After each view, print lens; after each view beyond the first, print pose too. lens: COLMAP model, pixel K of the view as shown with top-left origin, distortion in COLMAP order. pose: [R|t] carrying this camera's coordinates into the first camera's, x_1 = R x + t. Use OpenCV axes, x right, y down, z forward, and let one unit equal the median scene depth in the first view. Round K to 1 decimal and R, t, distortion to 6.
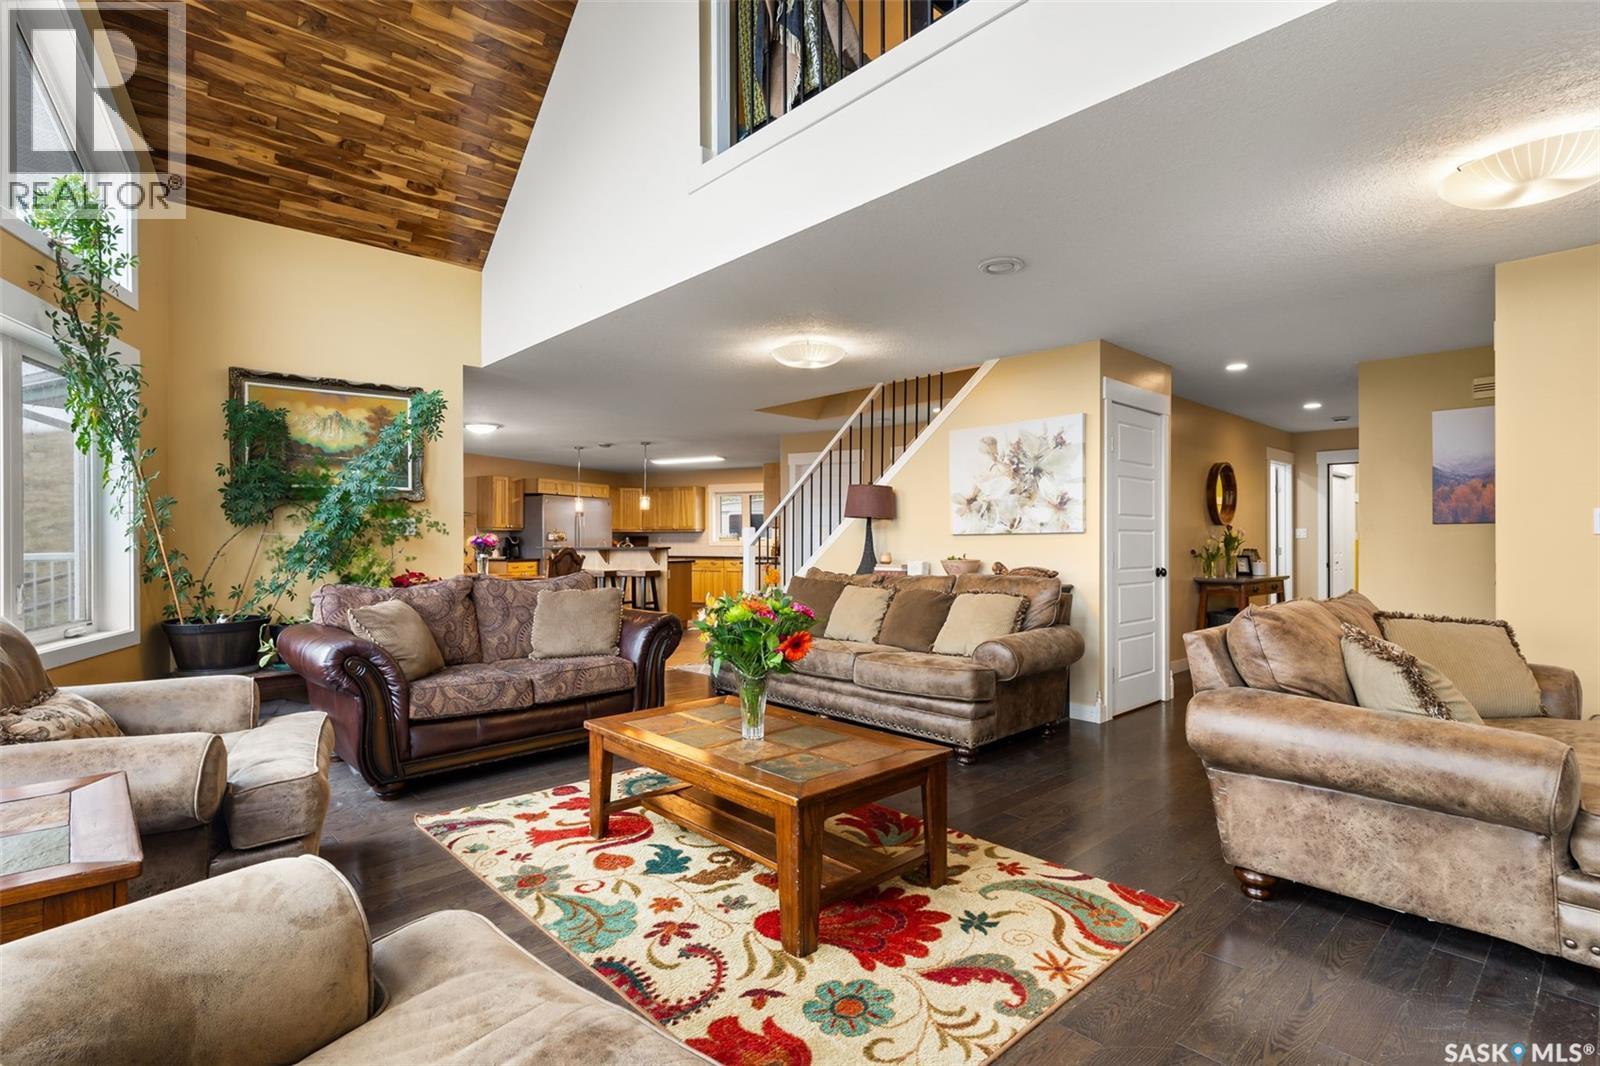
lens RADIAL K [[770.7, 0, 781.9], [0, 770.7, 534.4], [0, 0, 1]] dist [0.002757, -0.000501]
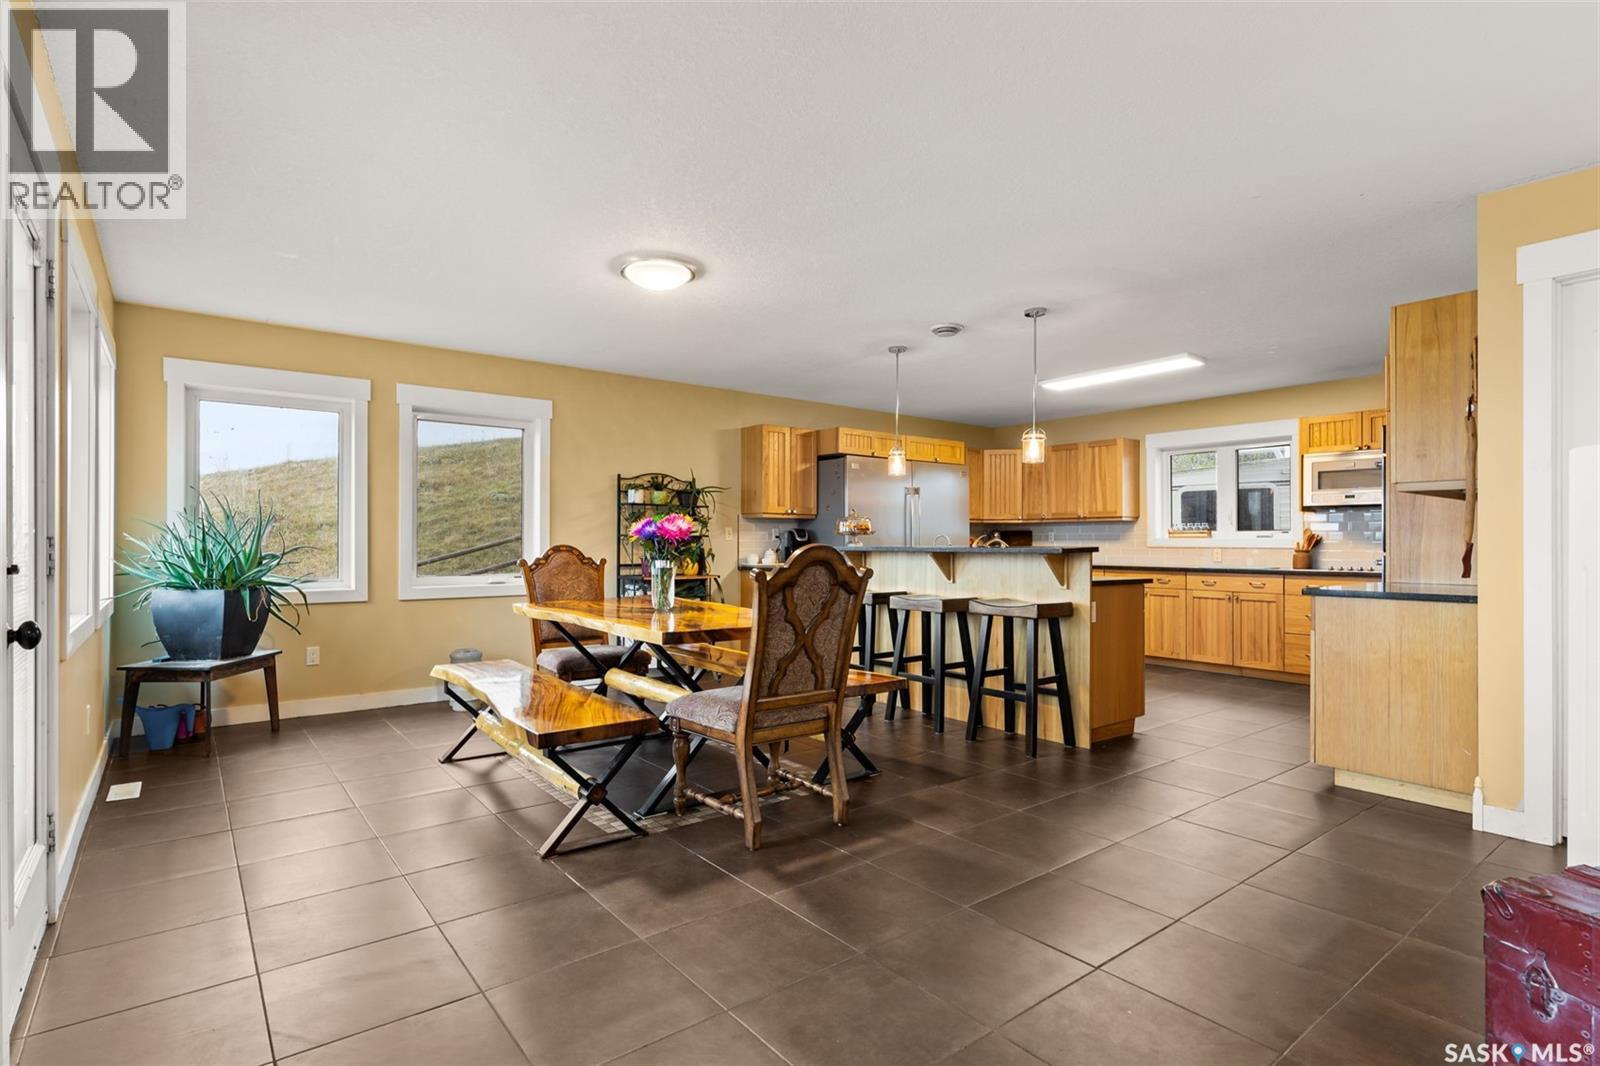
lens RADIAL K [[770.7, 0, 793.9], [0, 770.7, 543.7], [0, 0, 1]] dist [0.002757, -0.000501]
pose [[0.896410, 0.002358, -0.443219, -0.210739], [0.001054, 0.999972, 0.007452, 0.022169], [0.443224, -0.007147, 0.896383, 1.086178]]
